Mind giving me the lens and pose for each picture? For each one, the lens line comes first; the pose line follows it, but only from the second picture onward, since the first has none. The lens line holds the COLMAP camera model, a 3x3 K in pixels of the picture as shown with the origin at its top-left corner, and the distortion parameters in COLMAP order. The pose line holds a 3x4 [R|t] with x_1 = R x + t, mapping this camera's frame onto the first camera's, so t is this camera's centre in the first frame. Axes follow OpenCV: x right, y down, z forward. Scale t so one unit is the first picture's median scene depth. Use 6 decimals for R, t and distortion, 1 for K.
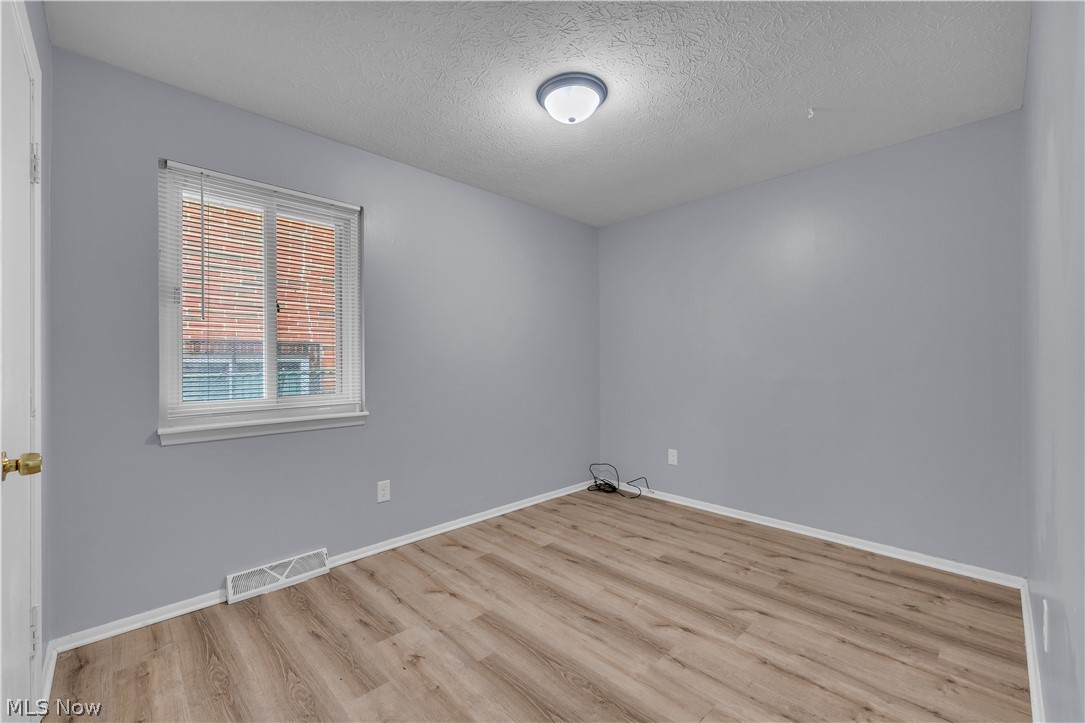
lens RADIAL K [[440.9, 0, 539.8], [0, 440.9, 362.6], [0, 0, 1]] dist [0.000265, -0.000536]
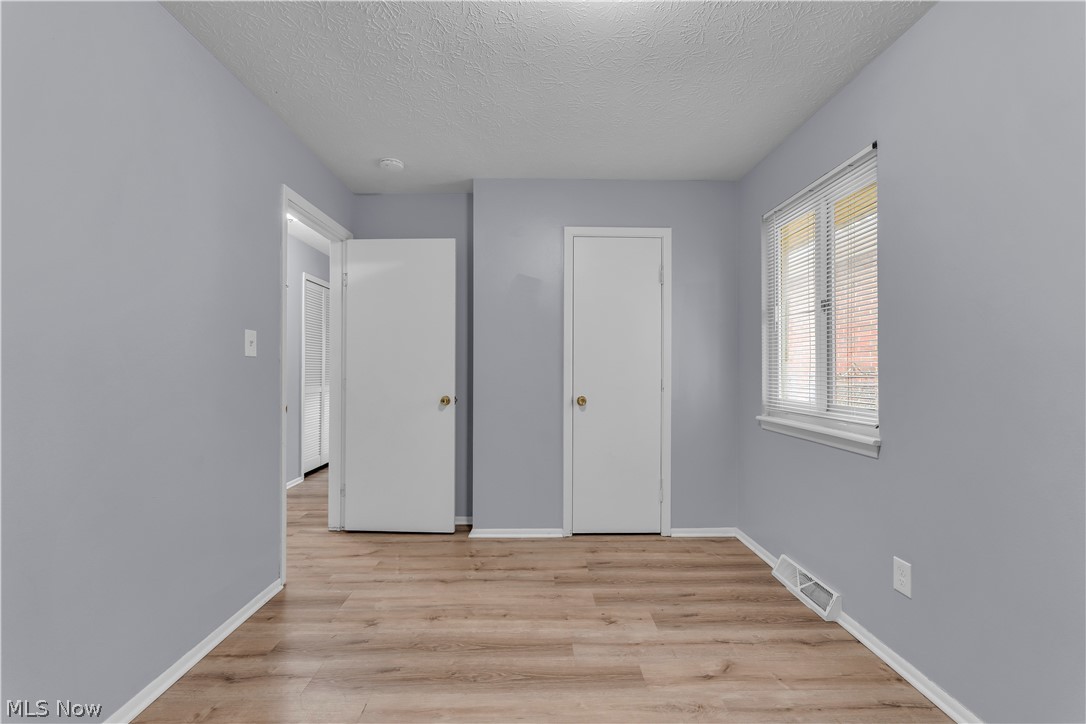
lens RADIAL K [[441.3, 0, 543.9], [0, 441.3, 364.9], [0, 0, 1]] dist [0.000265, -0.000536]
pose [[-0.674276, -0.000445, -0.738480, 0.657183], [0.001005, 0.999998, -0.001520, -0.006103], [0.738479, -0.001767, -0.674274, 1.558832]]
